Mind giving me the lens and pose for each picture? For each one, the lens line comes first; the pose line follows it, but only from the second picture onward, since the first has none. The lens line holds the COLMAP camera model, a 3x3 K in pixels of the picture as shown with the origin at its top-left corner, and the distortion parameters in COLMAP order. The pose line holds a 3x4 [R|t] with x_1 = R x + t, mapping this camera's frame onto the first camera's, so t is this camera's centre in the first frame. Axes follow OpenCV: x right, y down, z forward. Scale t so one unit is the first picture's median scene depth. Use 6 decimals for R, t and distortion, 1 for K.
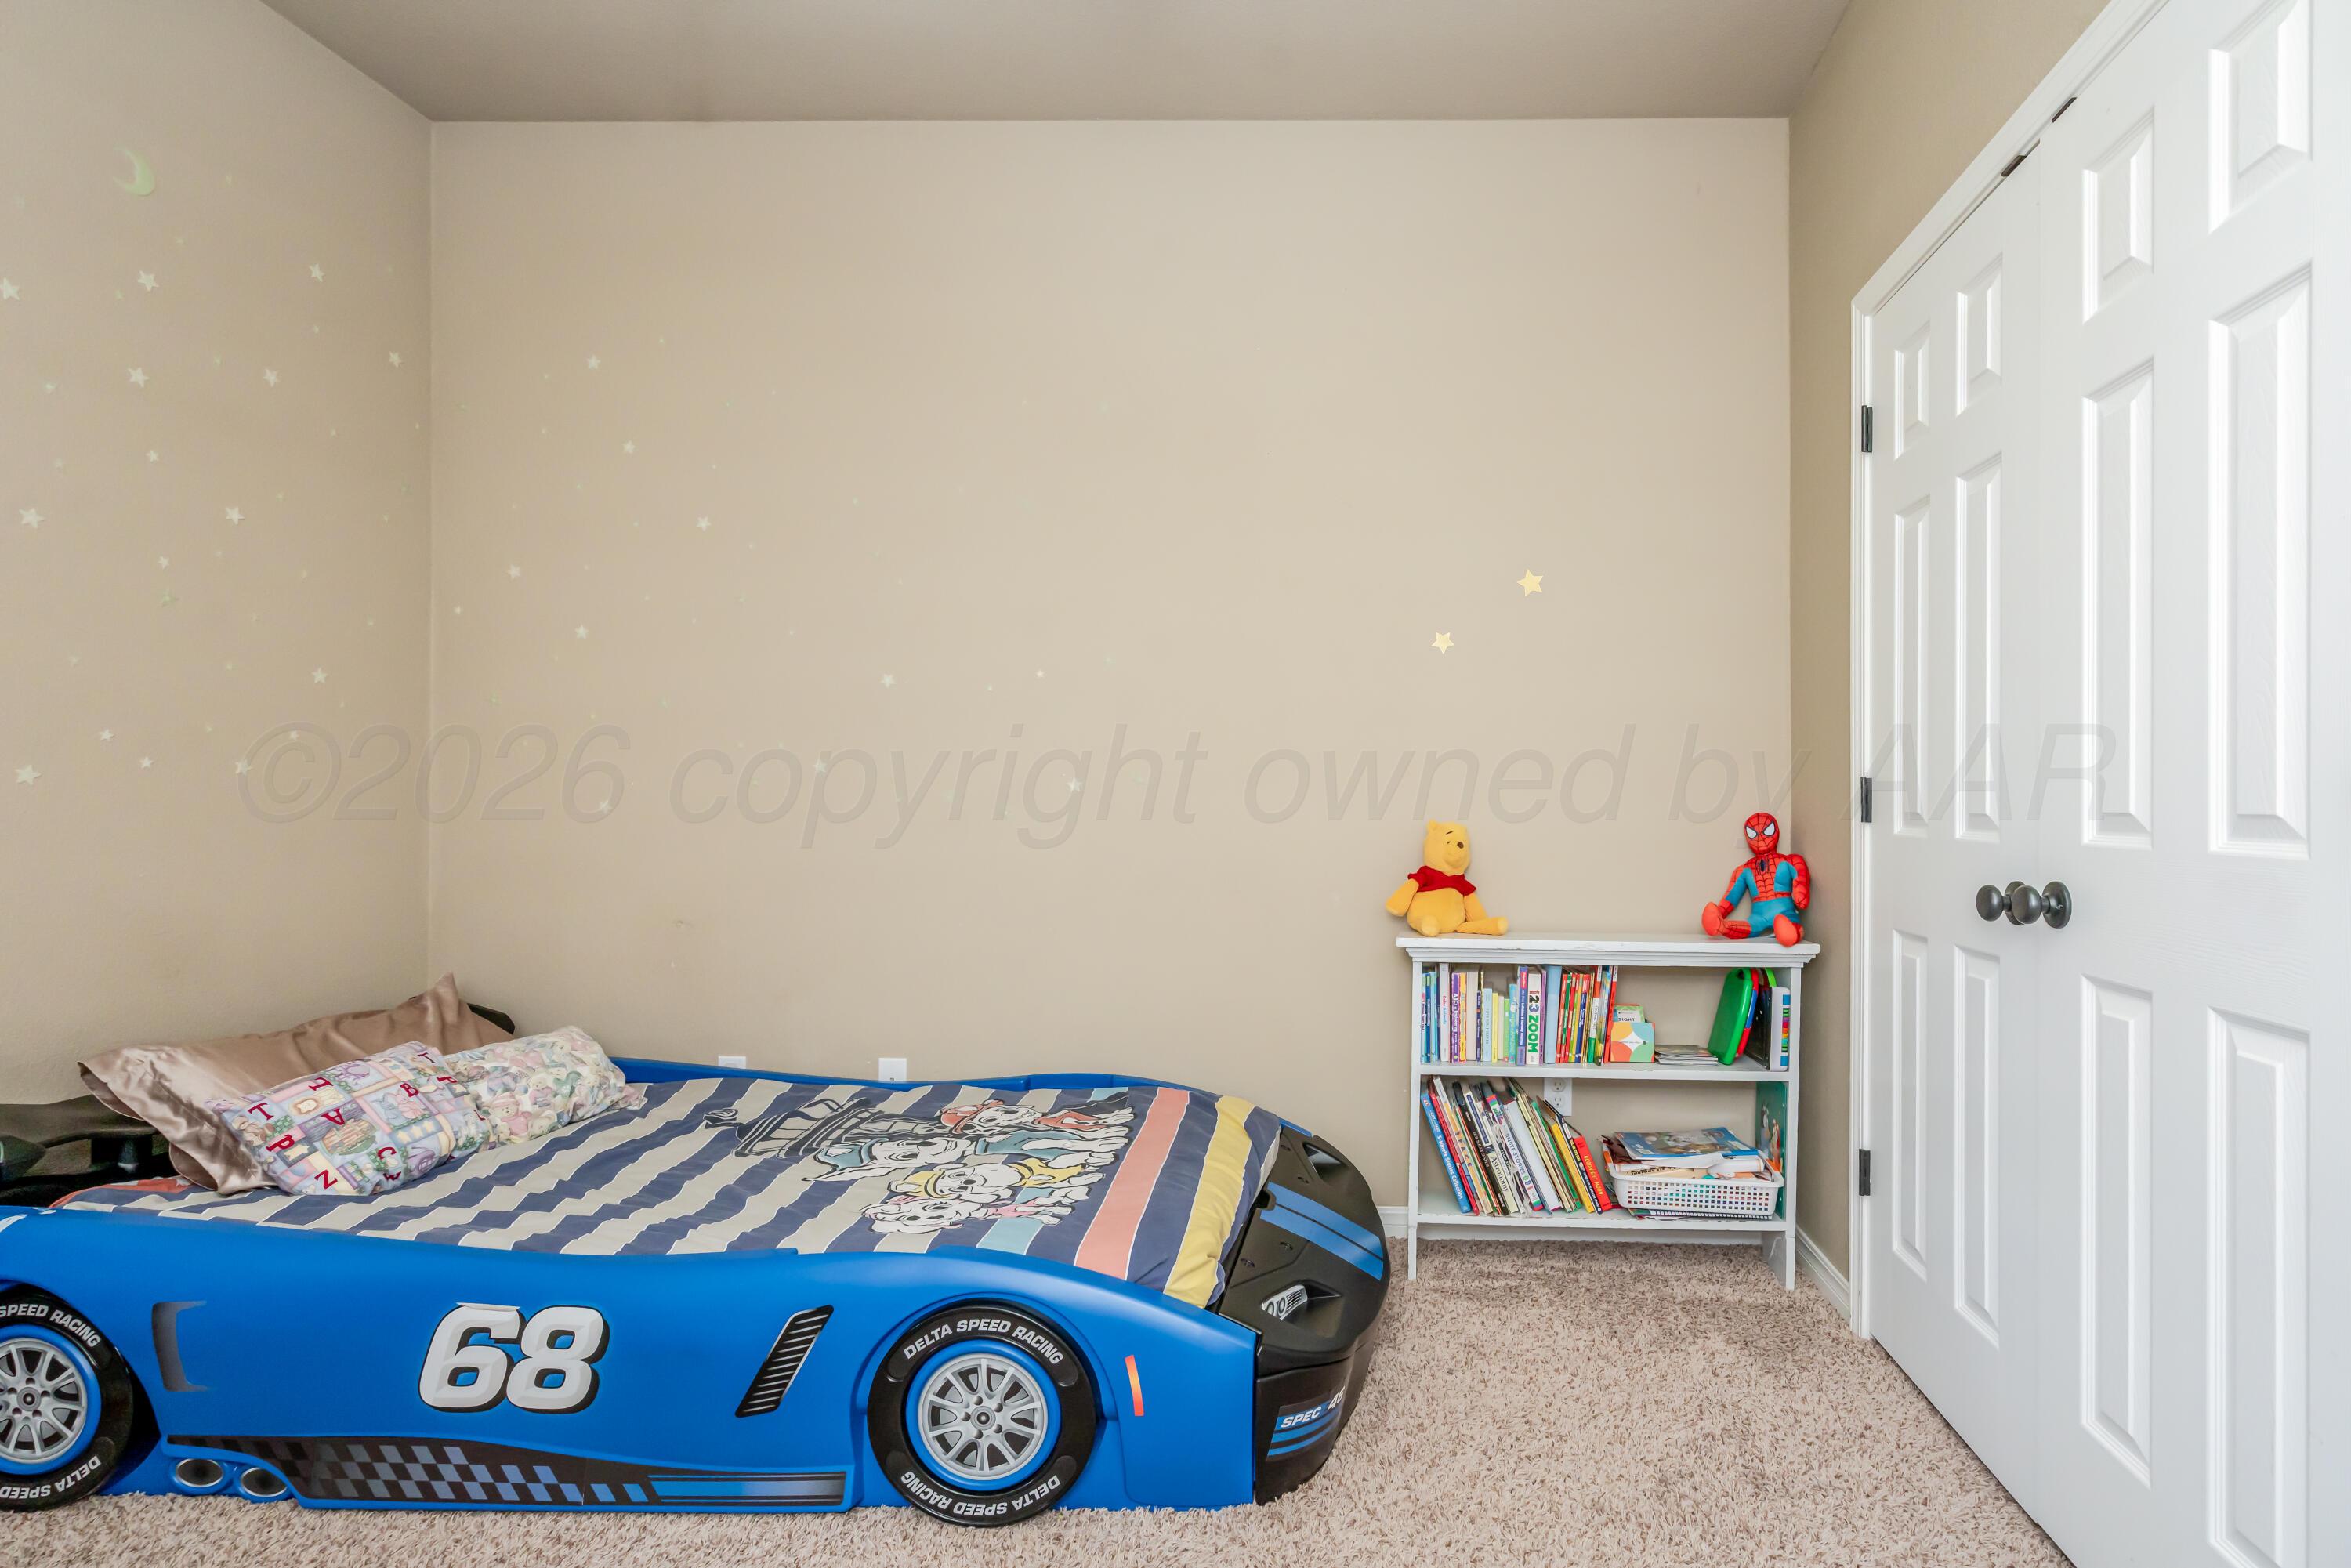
lens RADIAL K [[1059.0, 0, 1193.9], [0, 1059.0, 813.2], [0, 0, 1]] dist [-0.000210, 0.000854]
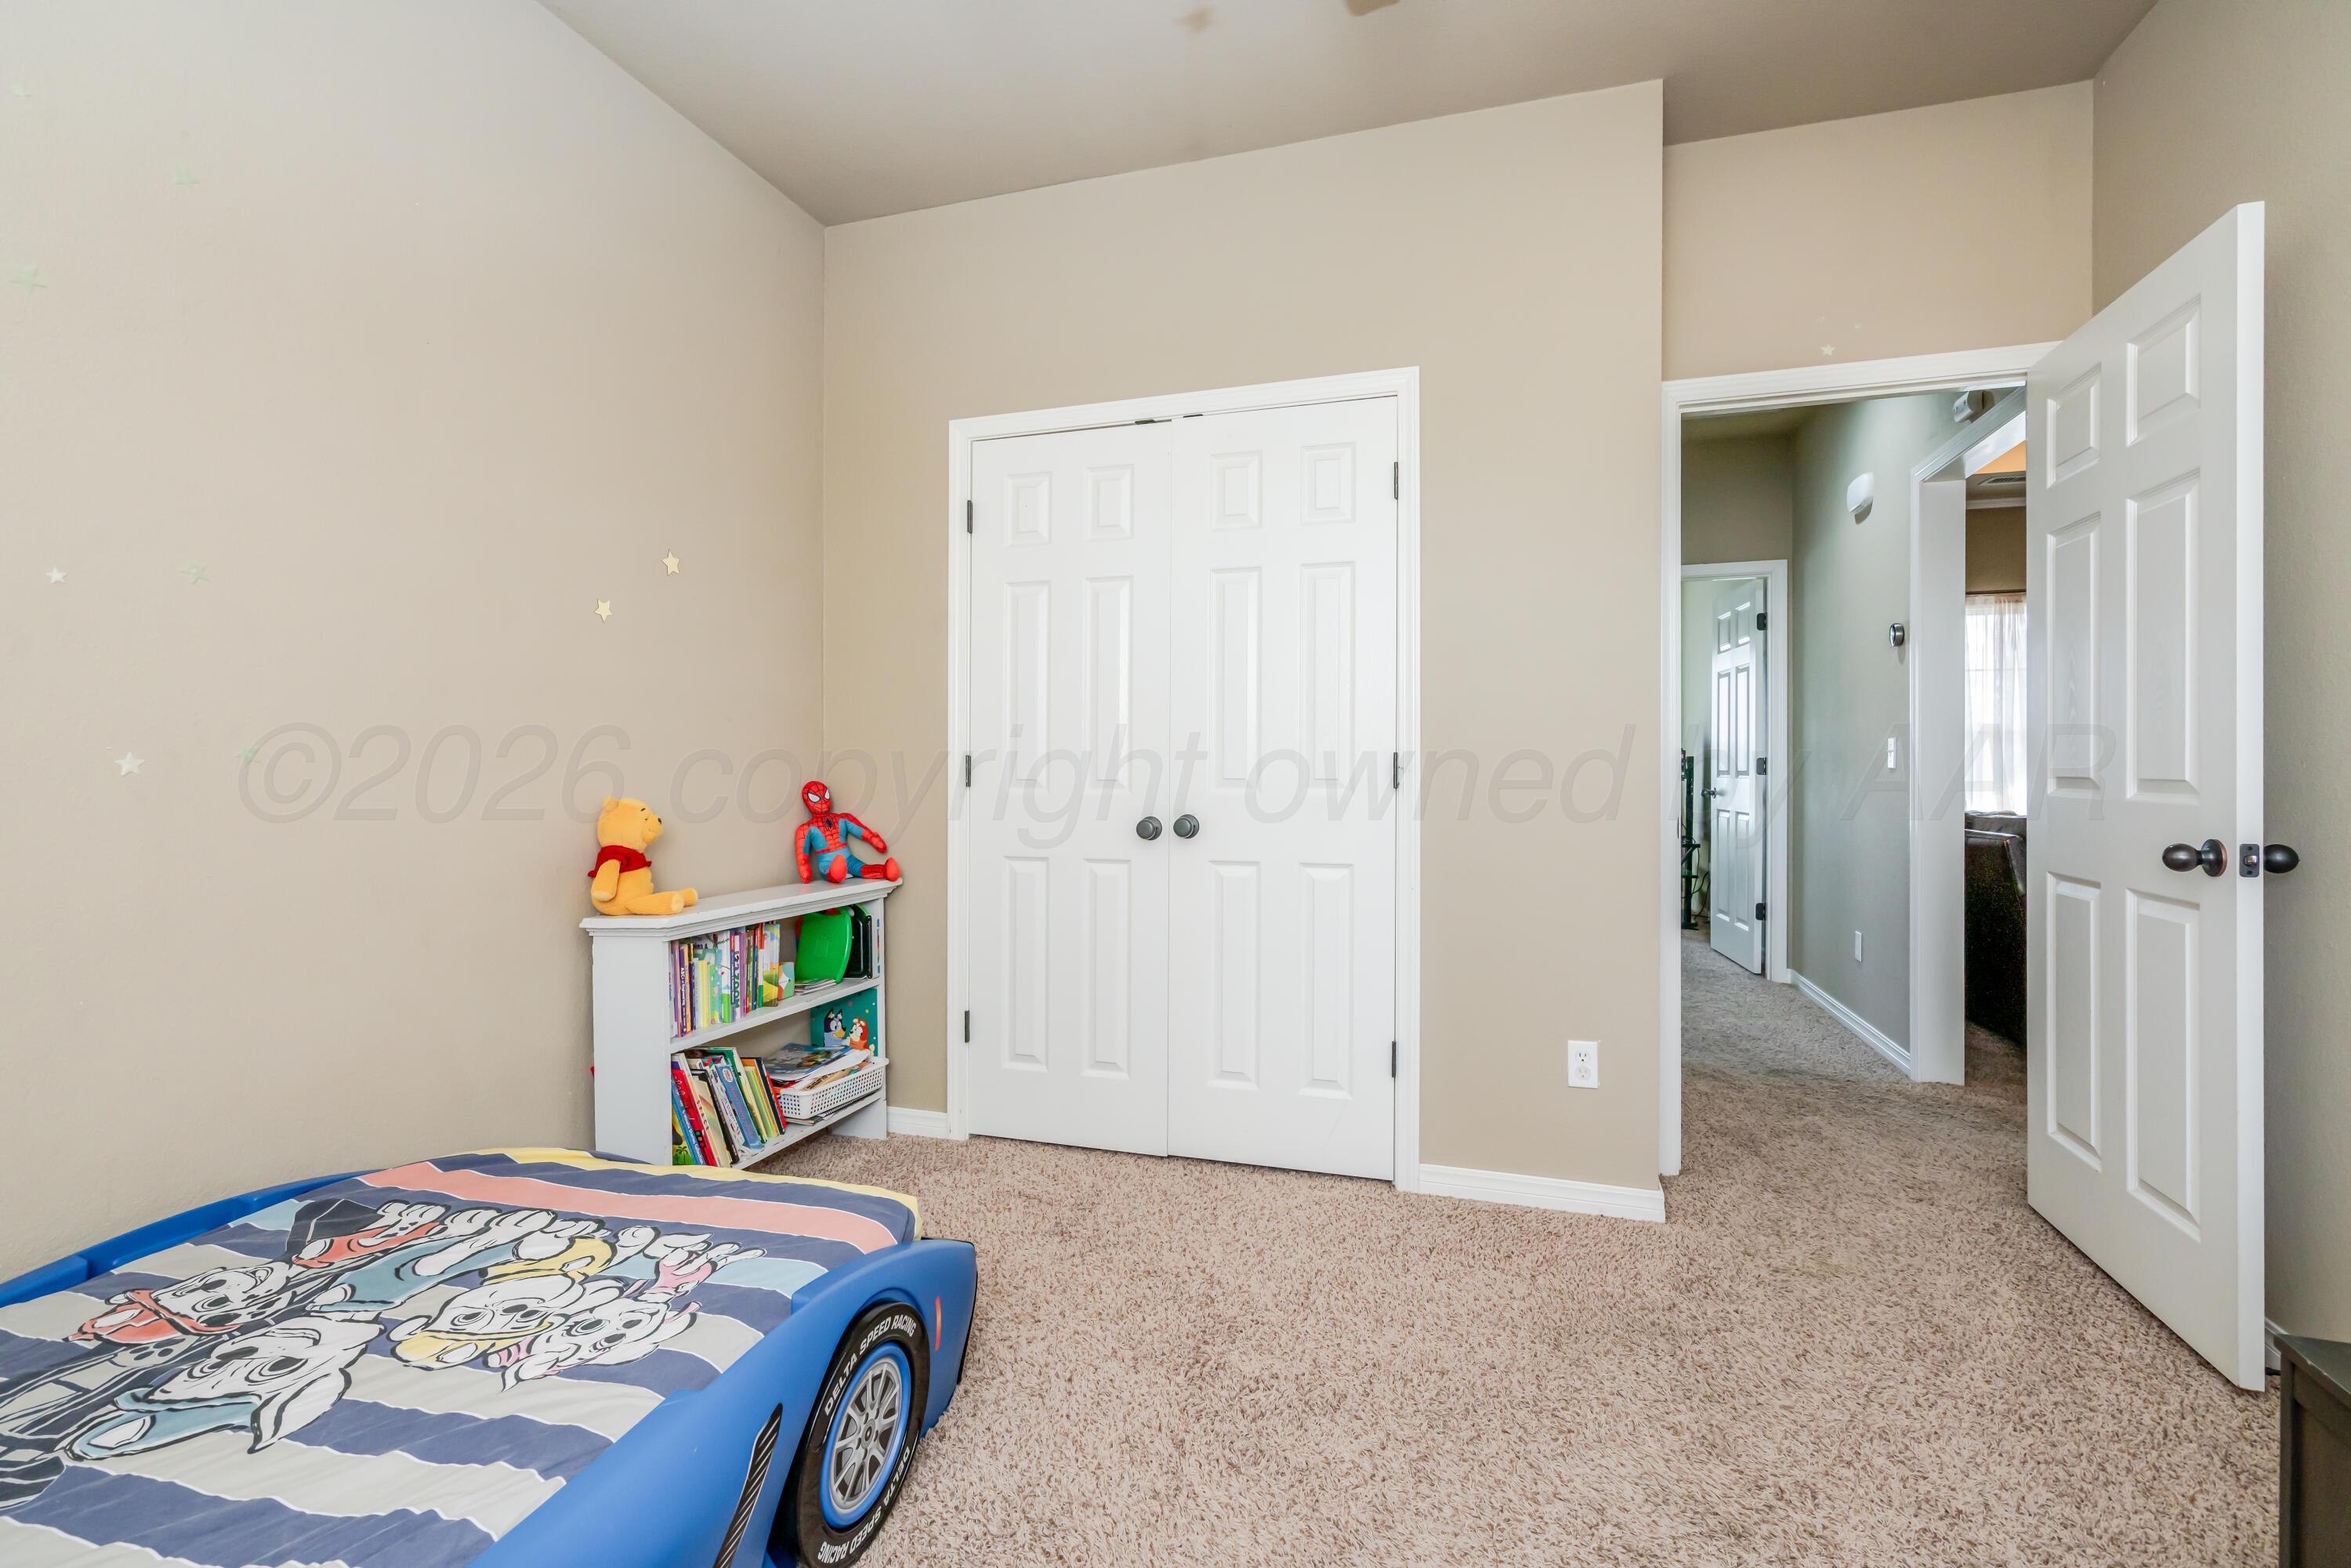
lens RADIAL K [[1069.5, 0, 1175.5], [0, 1069.5, 784.0], [0, 0, 1]] dist [-0.003045, 0.000565]
pose [[0.275513, -0.024946, 0.960973, -0.701959], [0.016196, 0.999642, 0.021306, -0.022044], [-0.961161, 0.009693, 0.275819, 0.311733]]
